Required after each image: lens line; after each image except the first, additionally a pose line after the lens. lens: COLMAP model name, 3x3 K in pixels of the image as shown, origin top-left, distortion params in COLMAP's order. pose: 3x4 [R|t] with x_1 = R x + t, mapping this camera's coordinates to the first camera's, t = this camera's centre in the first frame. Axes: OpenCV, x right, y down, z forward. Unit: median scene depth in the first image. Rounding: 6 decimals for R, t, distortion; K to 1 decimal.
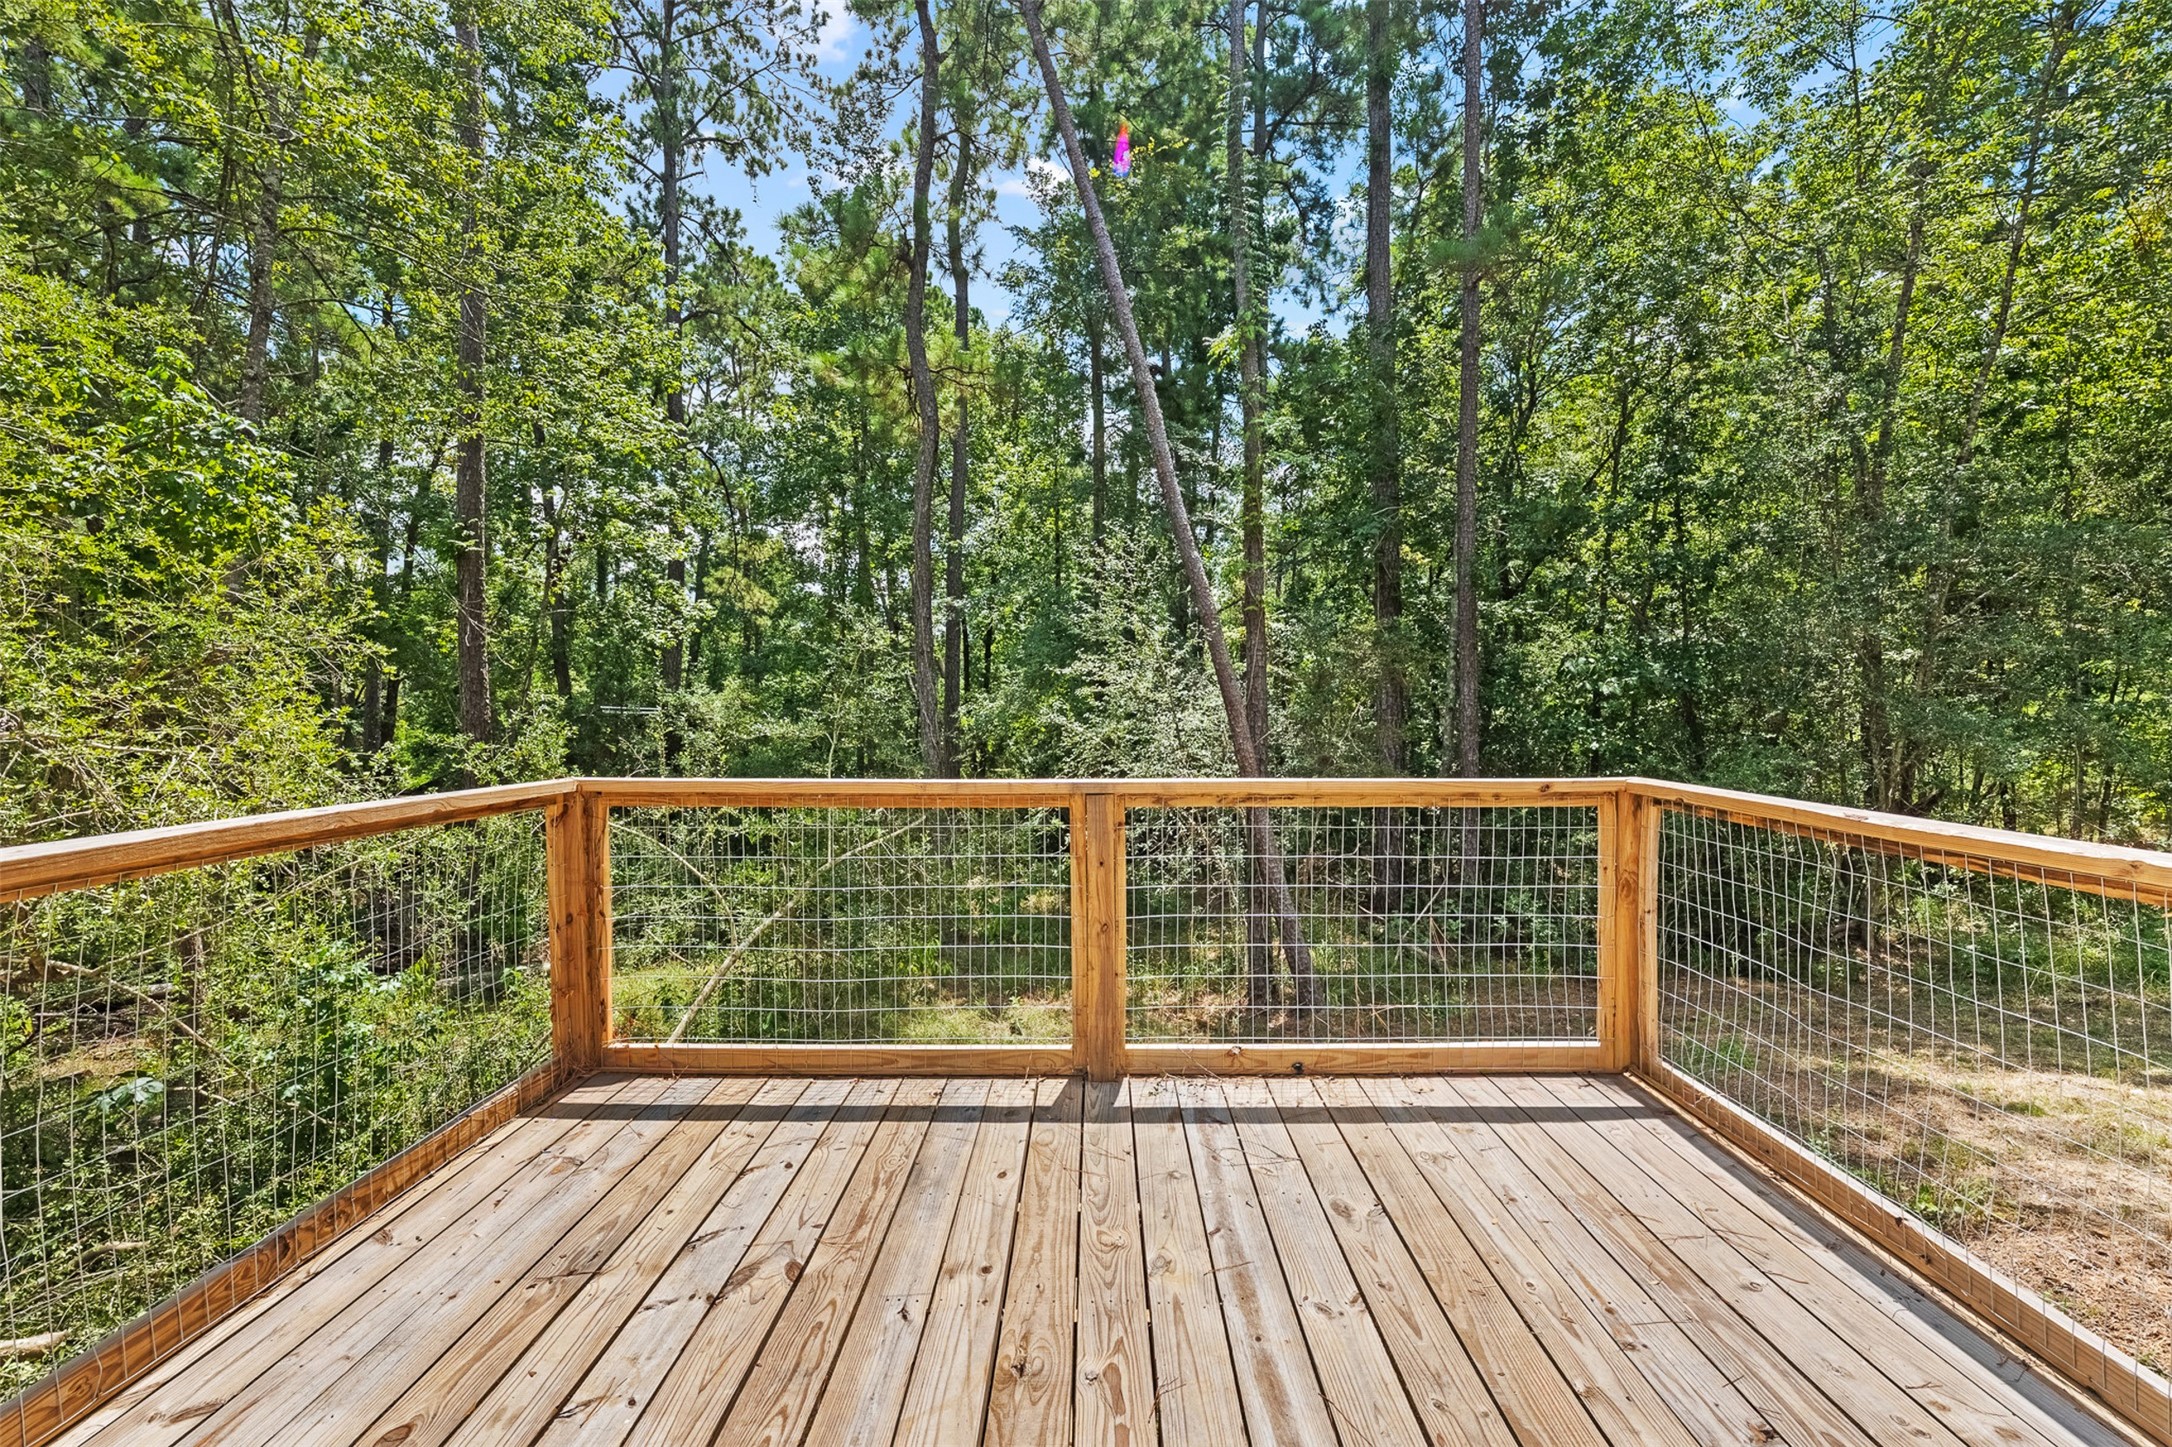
lens RADIAL K [[898.8, 0, 1092.4], [0, 898.8, 716.5], [0, 0, 1]] dist [-0.012315, -0.000145]
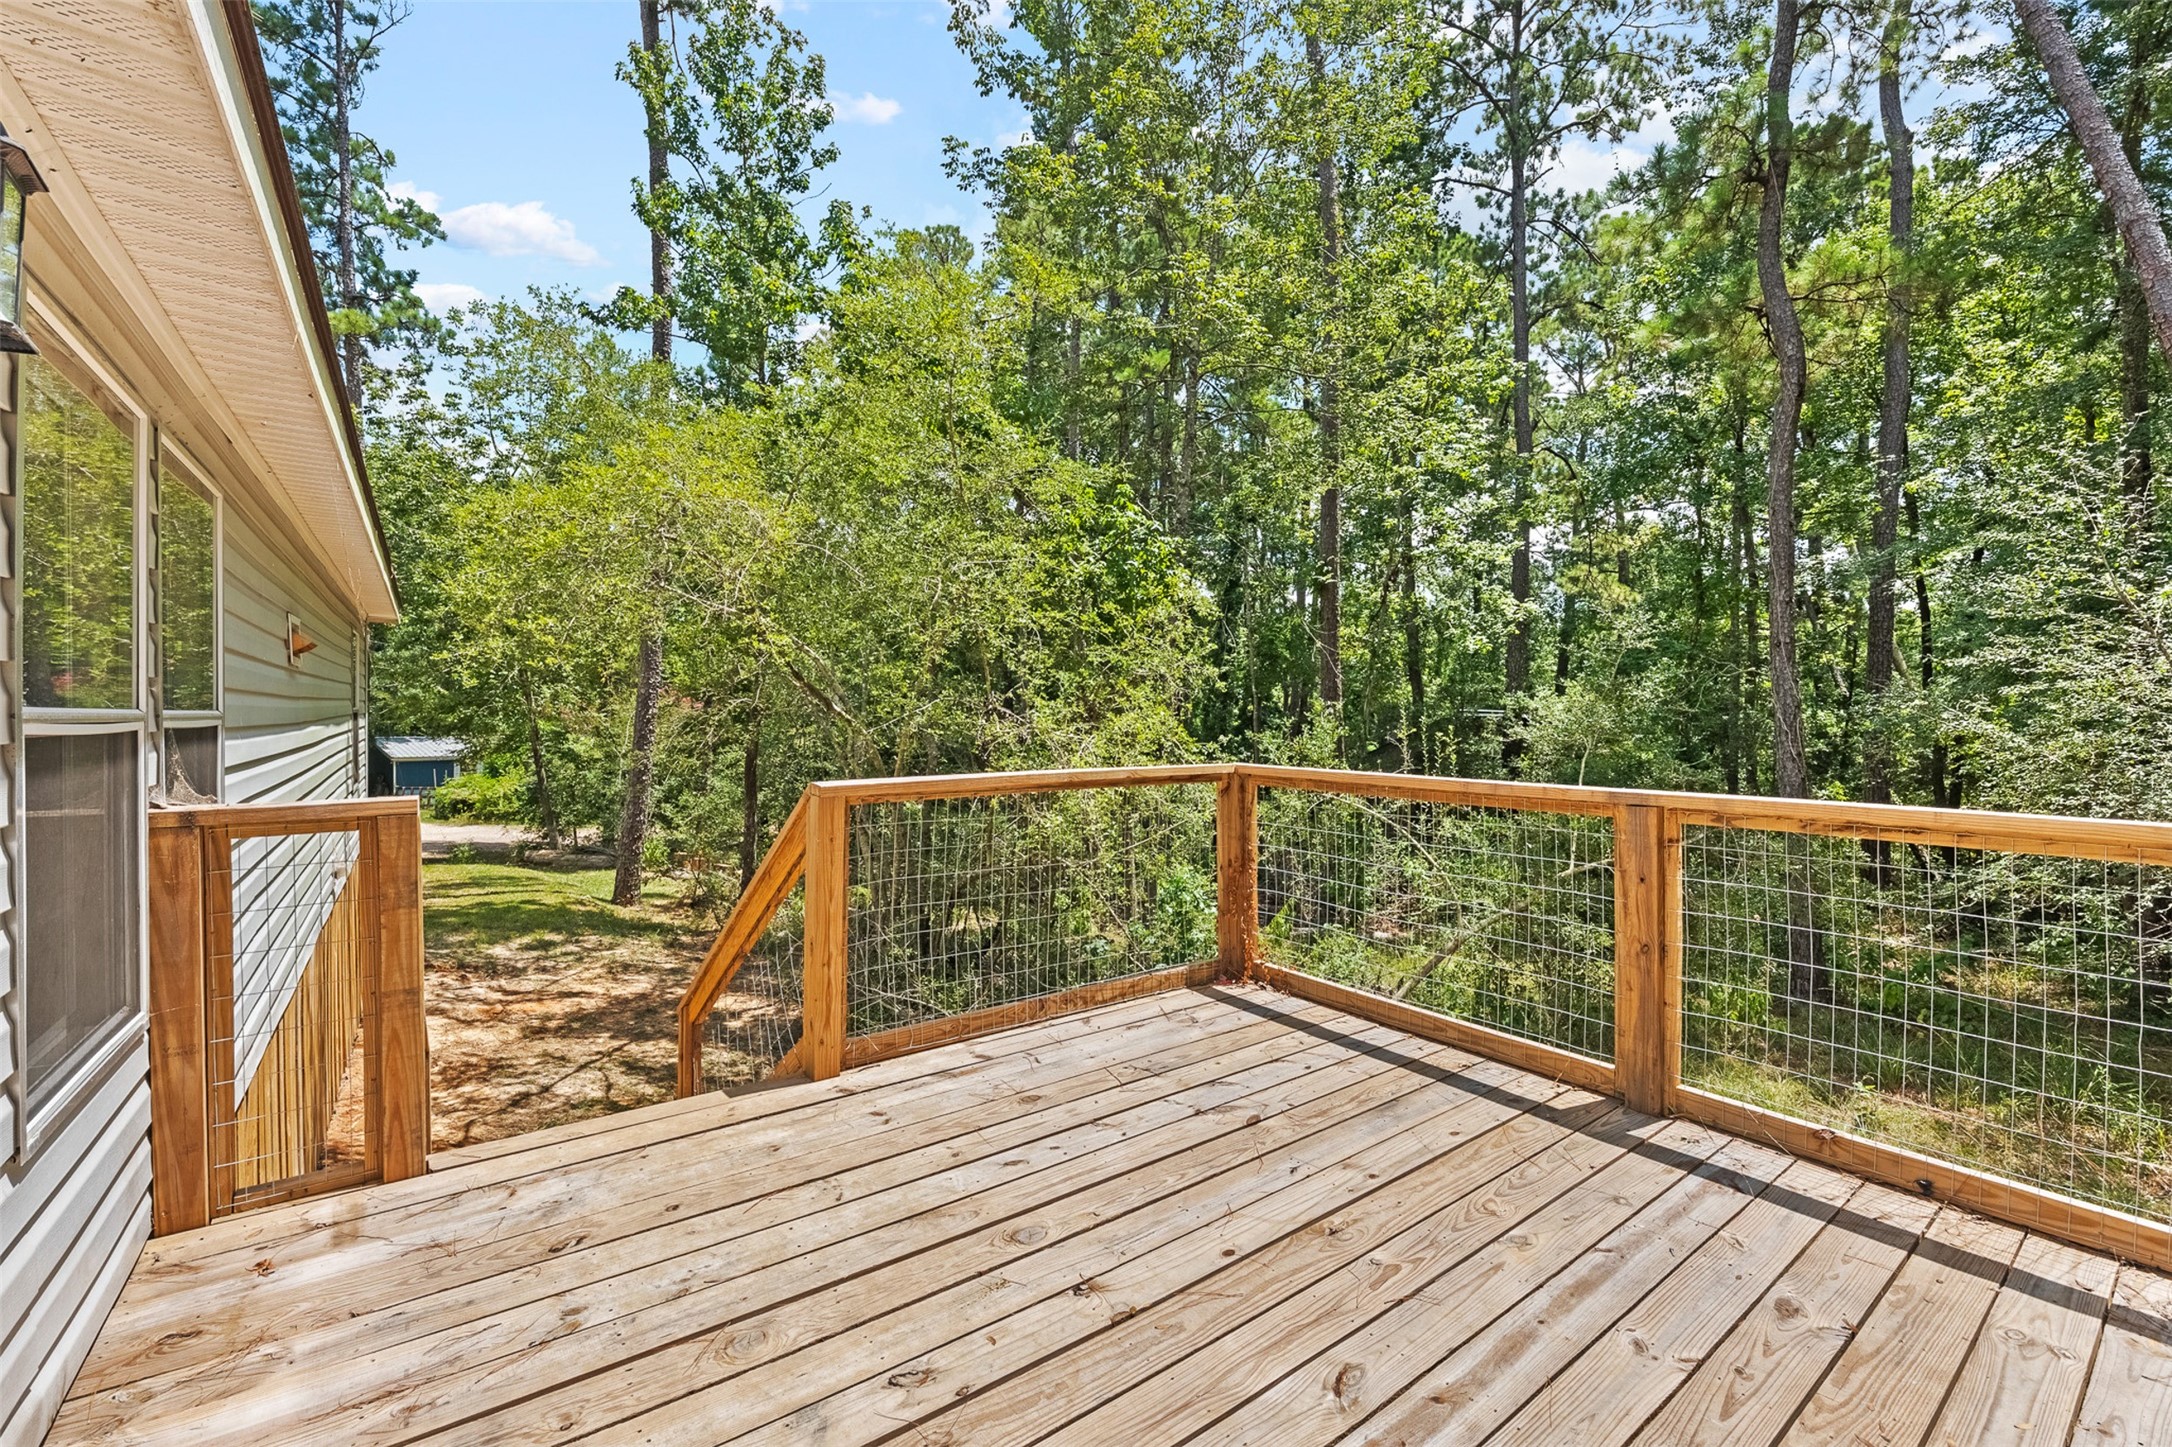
lens RADIAL K [[898.8, 0, 1077.7], [0, 898.8, 718.7], [0, 0, 1]] dist [-0.012315, -0.000145]
pose [[0.591687, 0.007537, -0.806133, 0.409190], [-0.007531, 0.999964, 0.003821, -0.005102], [0.806133, 0.003810, 0.591722, -0.032711]]
